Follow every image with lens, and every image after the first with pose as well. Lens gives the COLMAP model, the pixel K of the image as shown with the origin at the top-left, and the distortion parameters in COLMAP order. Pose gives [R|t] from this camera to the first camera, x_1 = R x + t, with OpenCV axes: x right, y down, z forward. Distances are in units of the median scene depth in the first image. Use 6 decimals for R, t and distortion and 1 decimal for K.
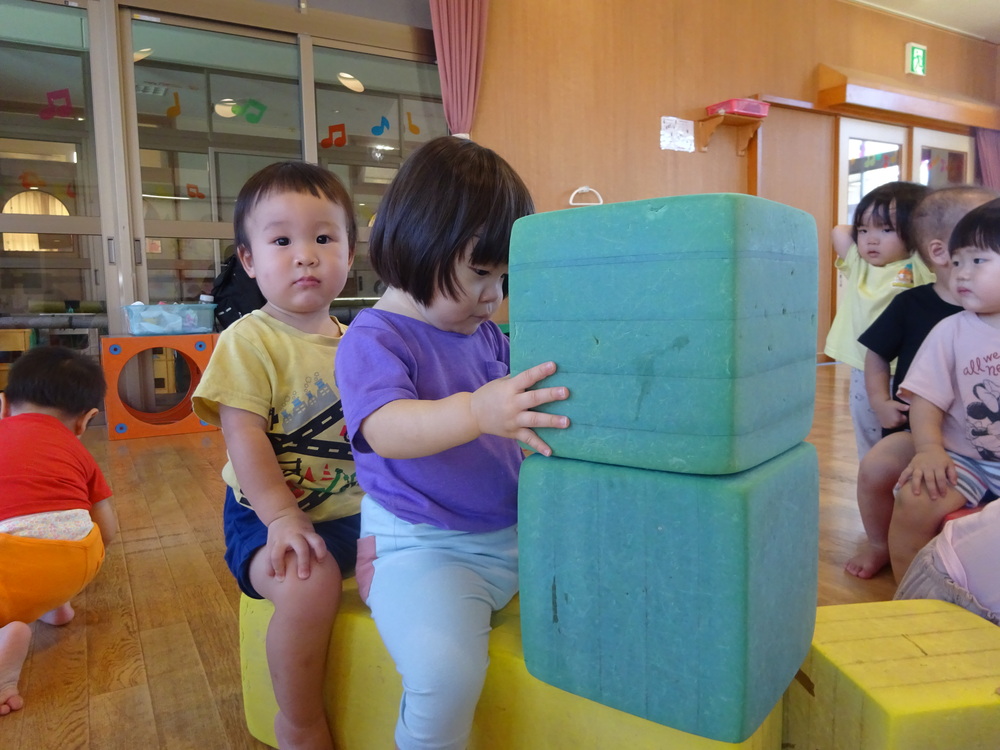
lens RADIAL K [[745.0, 0, 500.0], [0, 745.0, 375.0], [0, 0, 1]] dist [0.001087, -0.009919]
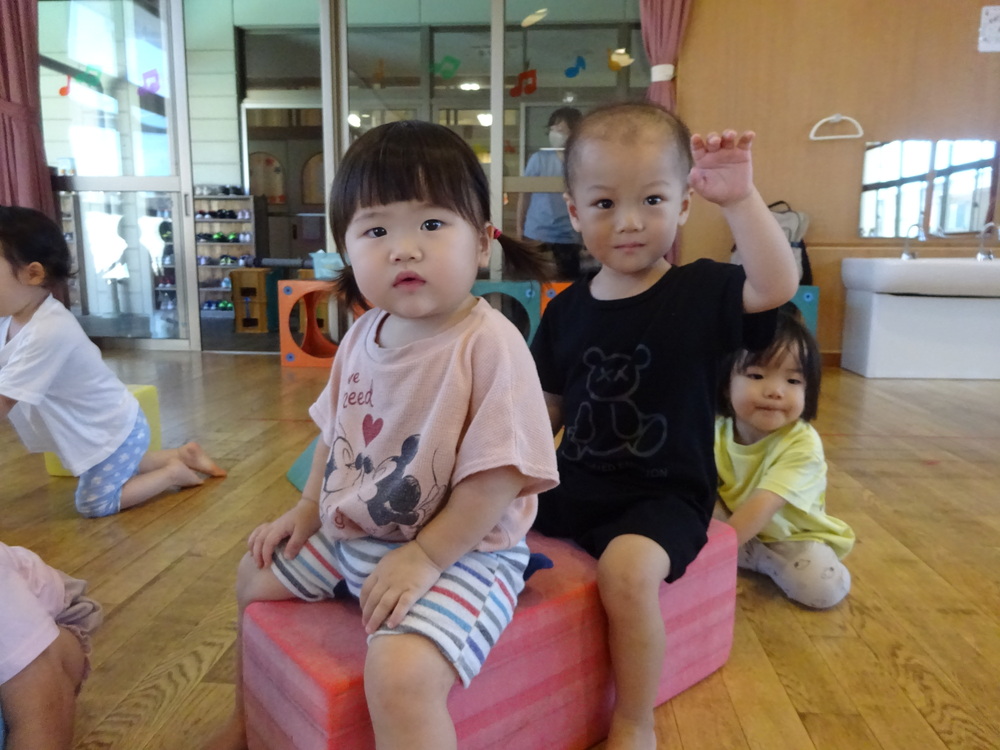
lens RADIAL K [[745.0, 0, 500.0], [0, 745.0, 375.0], [0, 0, 1]] dist [0.001087, -0.009919]
pose [[0.831322, 0.115810, -0.543592, 0.274087], [-0.078081, 0.992686, 0.092077, -0.024539], [0.550280, -0.034102, 0.834284, 0.139373]]
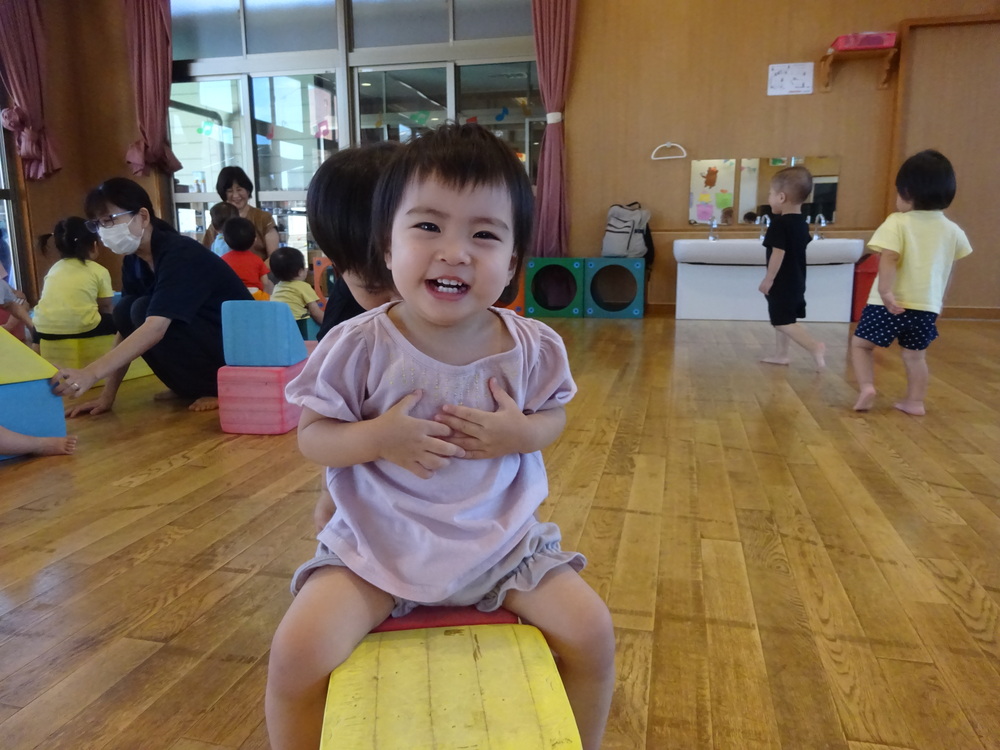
lens RADIAL K [[745.0, 0, 500.0], [0, 745.0, 375.0], [0, 0, 1]] dist [0.001087, -0.009919]
pose [[0.732593, 0.141415, -0.665815, 0.735181], [-0.077511, 0.989149, 0.124804, -0.018527], [0.676240, -0.039822, 0.735605, -0.044751]]
